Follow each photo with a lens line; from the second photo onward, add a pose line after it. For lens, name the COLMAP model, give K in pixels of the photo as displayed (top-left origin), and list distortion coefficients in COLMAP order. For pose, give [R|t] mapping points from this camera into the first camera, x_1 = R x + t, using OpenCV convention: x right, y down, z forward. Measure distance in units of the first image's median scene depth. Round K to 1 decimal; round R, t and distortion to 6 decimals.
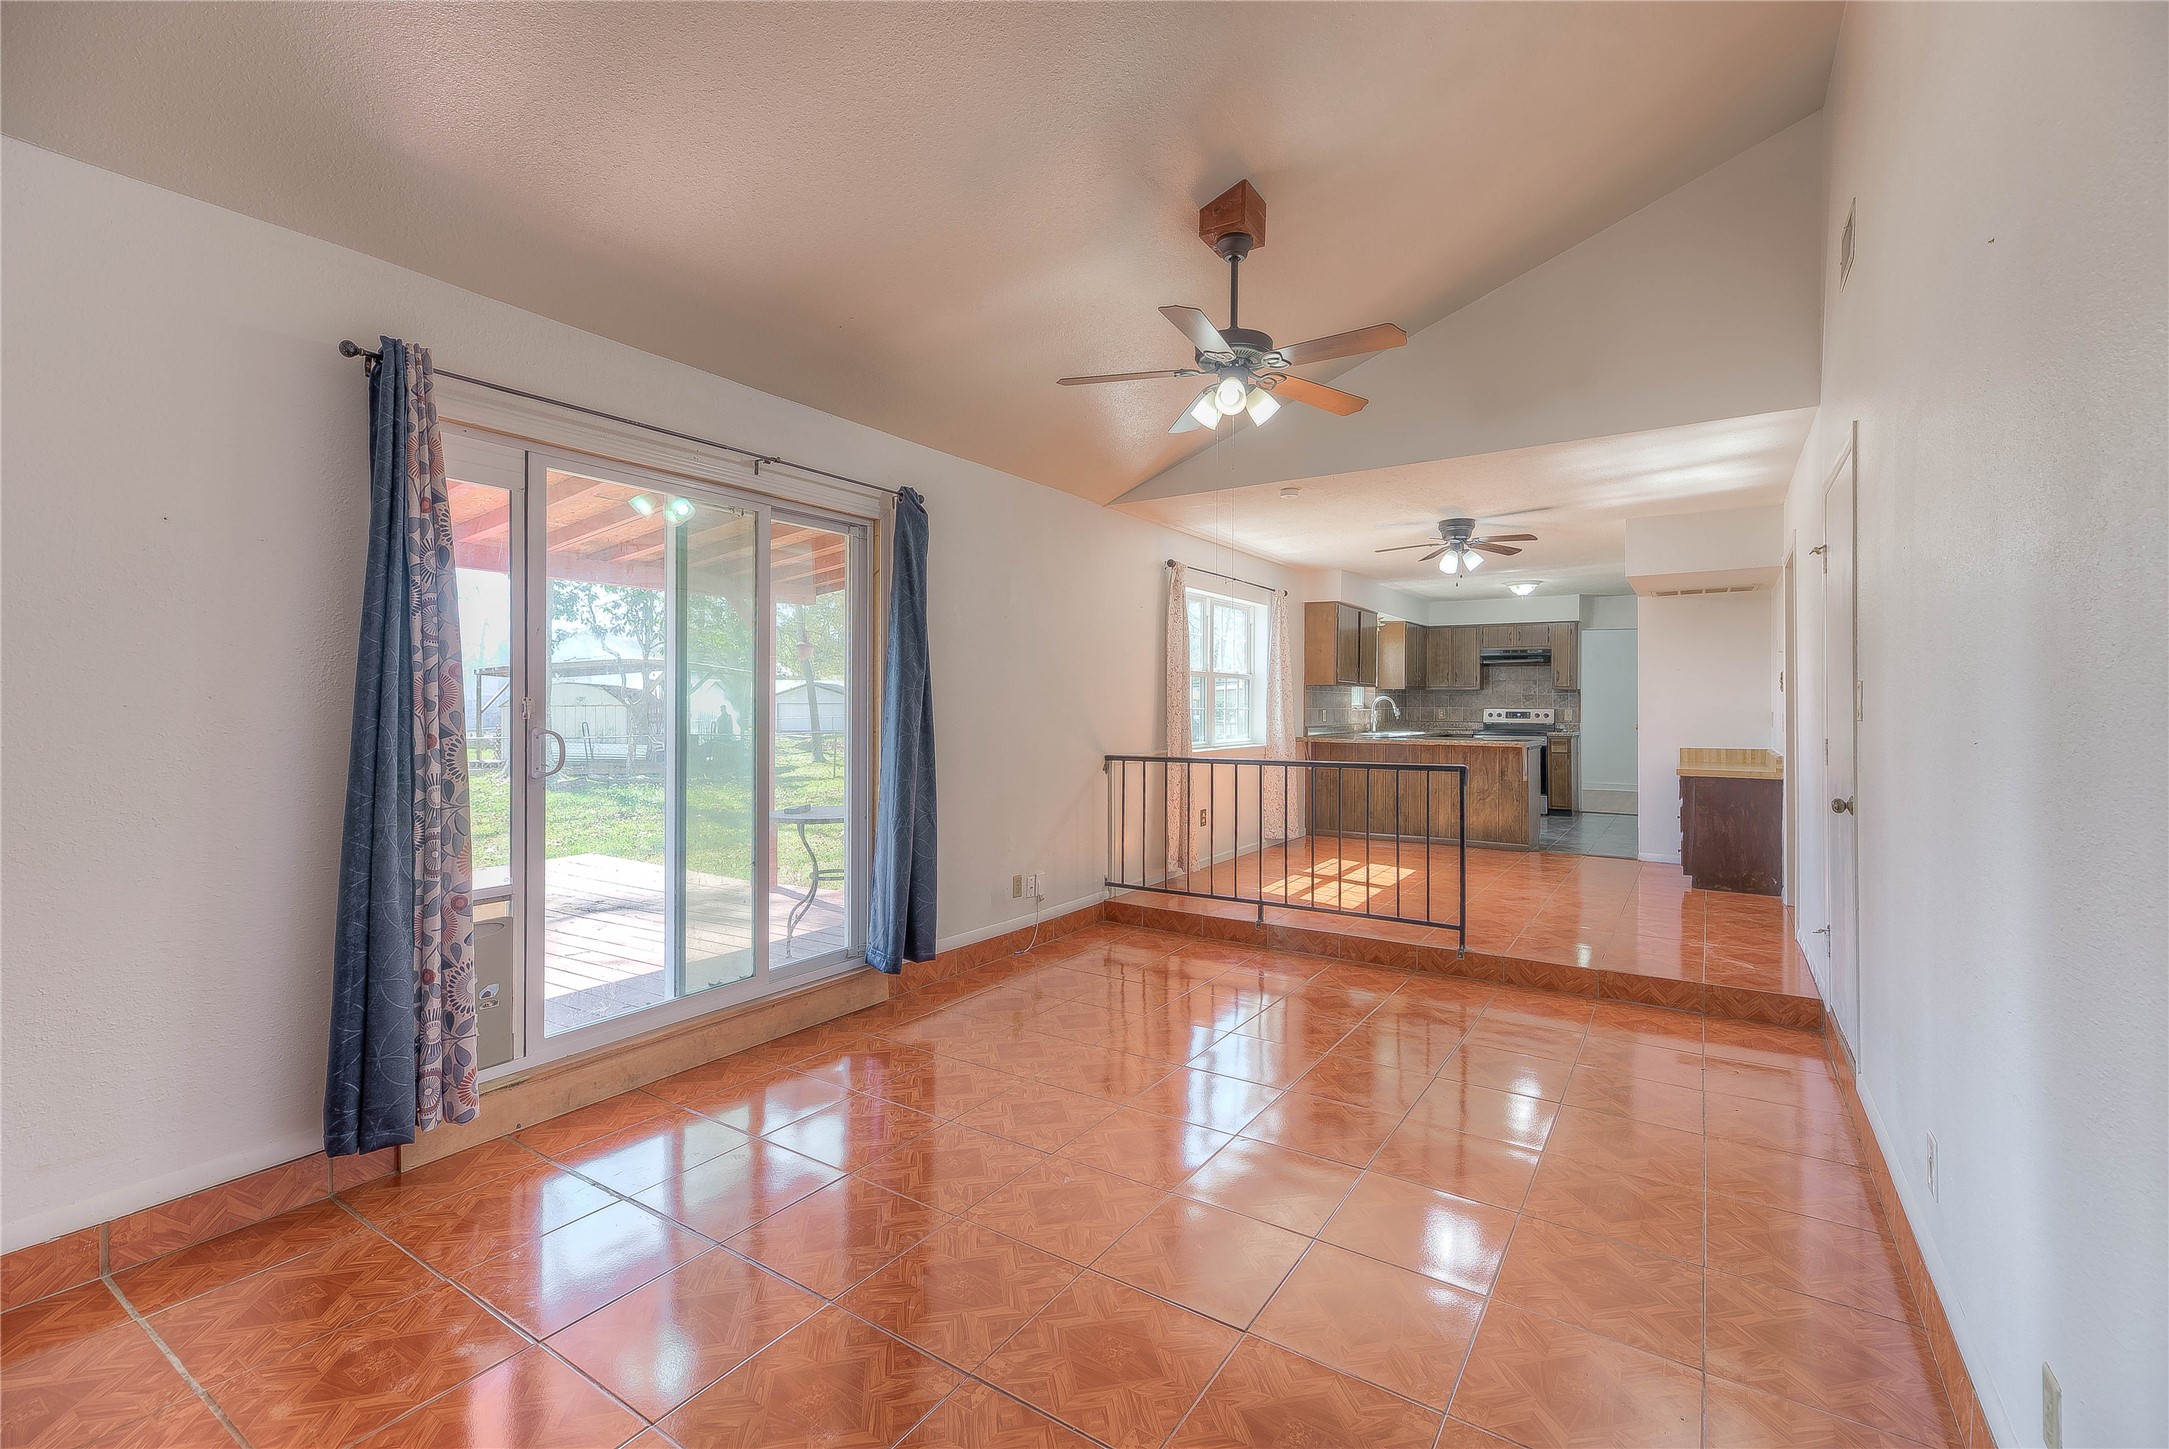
lens RADIAL K [[881.4, 0, 1083.2], [0, 881.4, 692.9], [0, 0, 1]] dist [-0.022142, -0.000044]
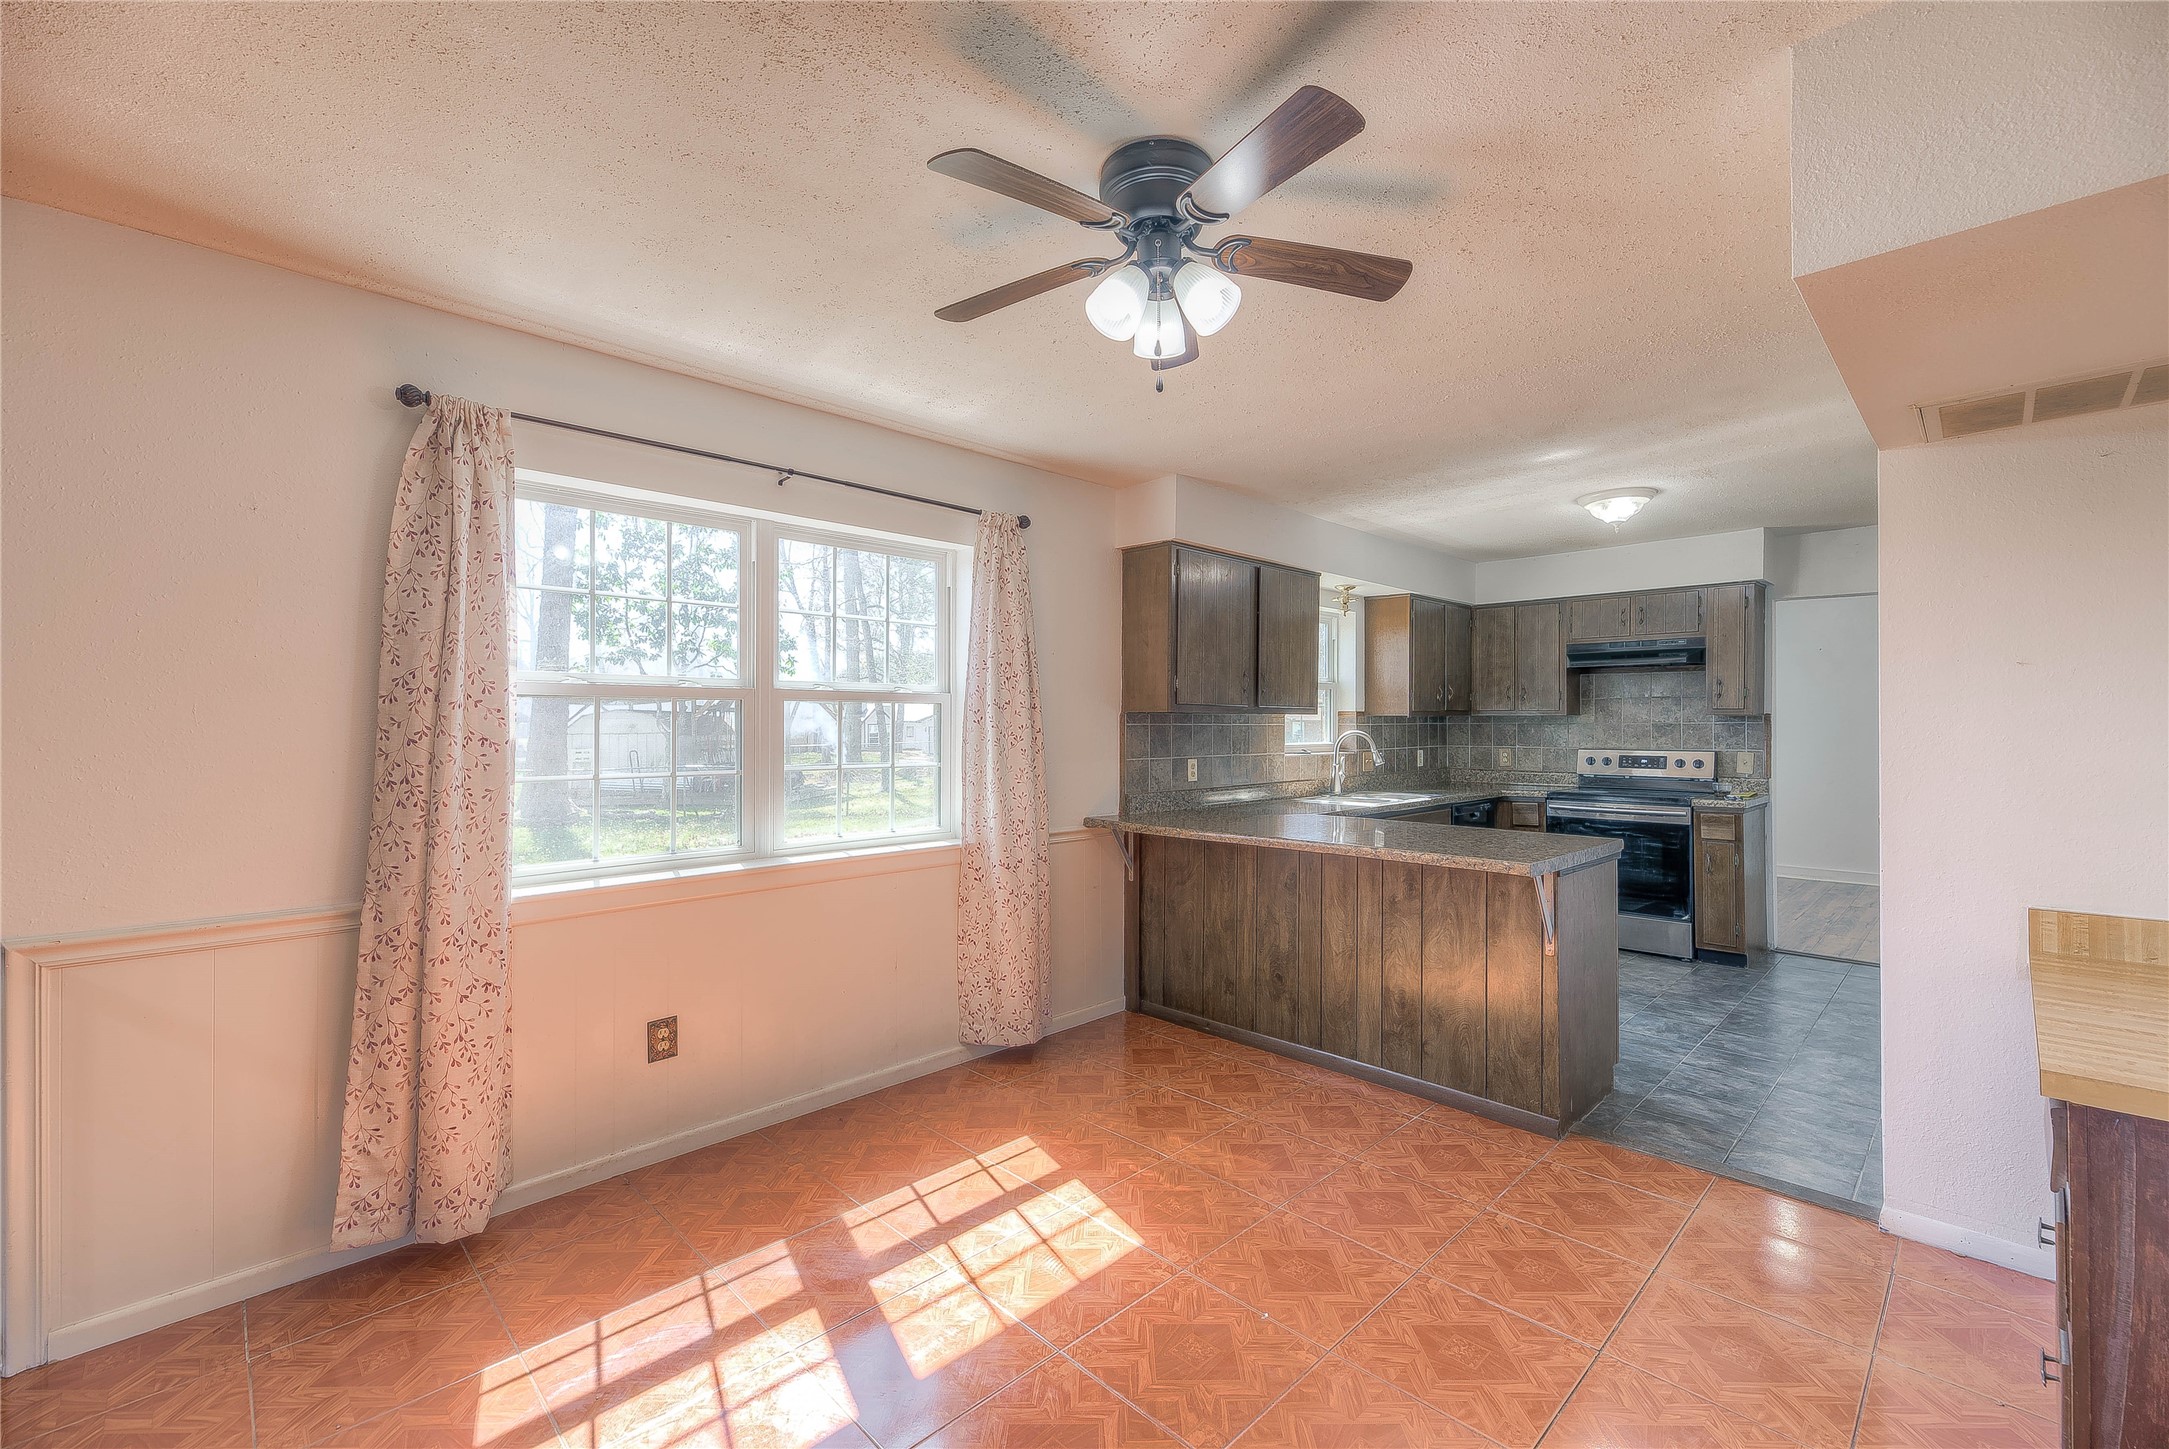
lens RADIAL K [[886.3, 0, 1092.1], [0, 886.3, 716.9], [0, 0, 1]] dist [0.009934, -0.000566]
pose [[0.983962, -0.007313, -0.178228, 0.274389], [0.008134, 0.999959, 0.003878, -0.007969], [0.178192, -0.005265, 0.983982, 0.419798]]
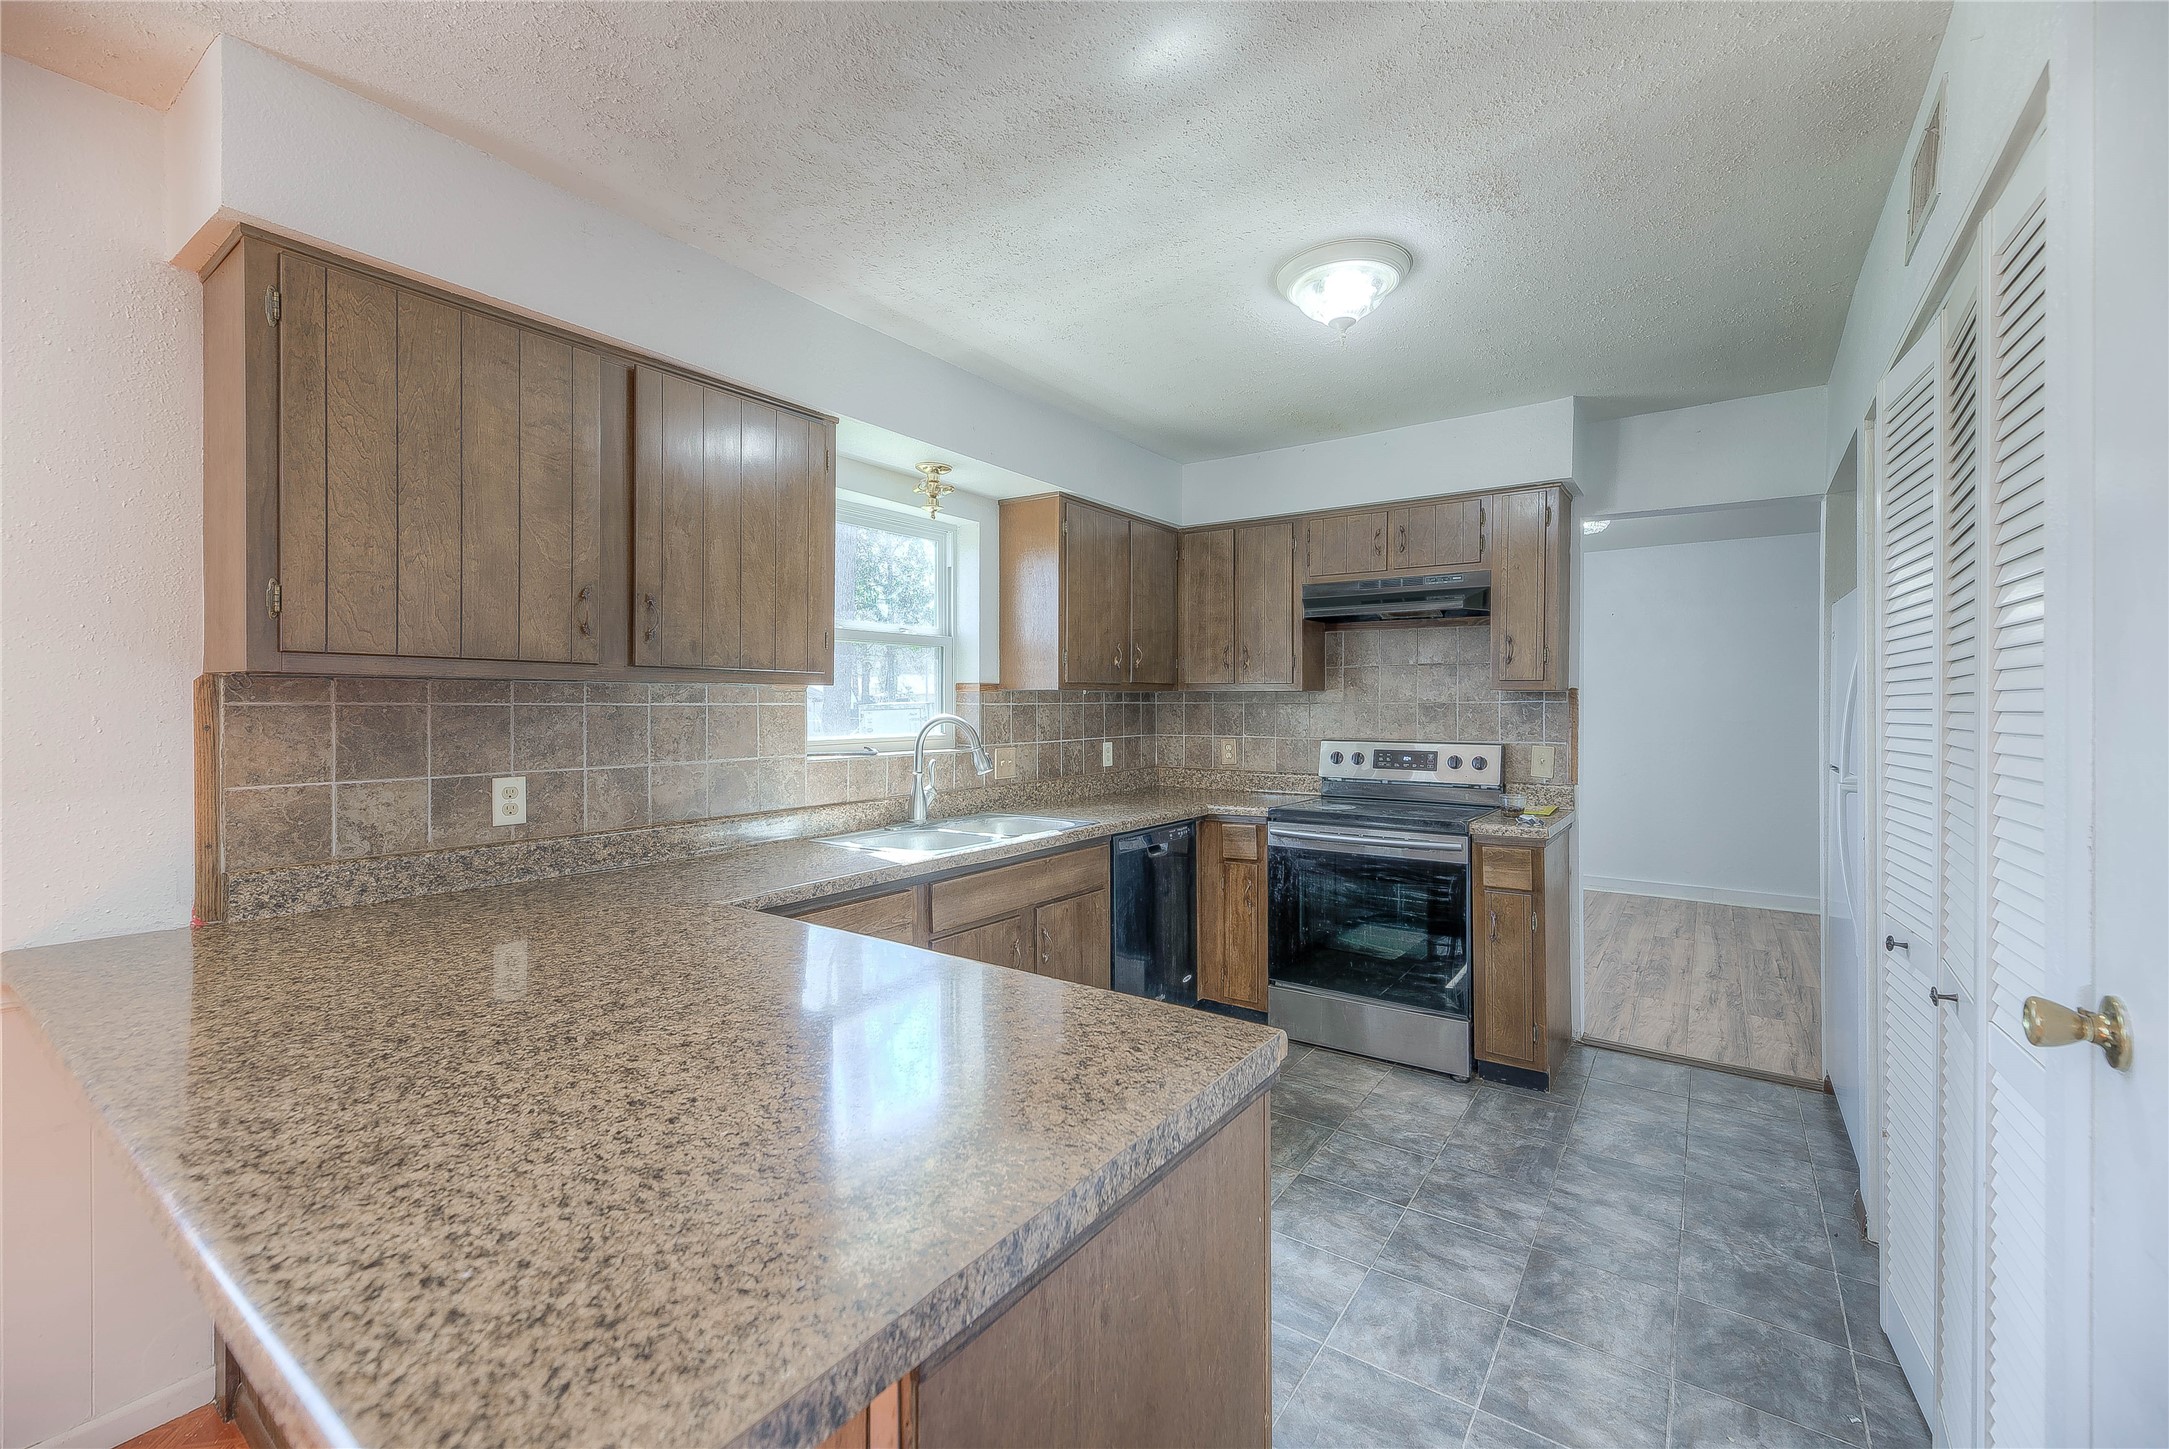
lens RADIAL K [[886.3, 0, 1082.3], [0, 886.3, 701.5], [0, 0, 1]] dist [0.009934, -0.000566]
pose [[0.999977, -0.005863, -0.003405, 0.384547], [0.005894, 0.999938, 0.009444, -0.003580], [0.003349, -0.009464, 0.999950, 0.666389]]
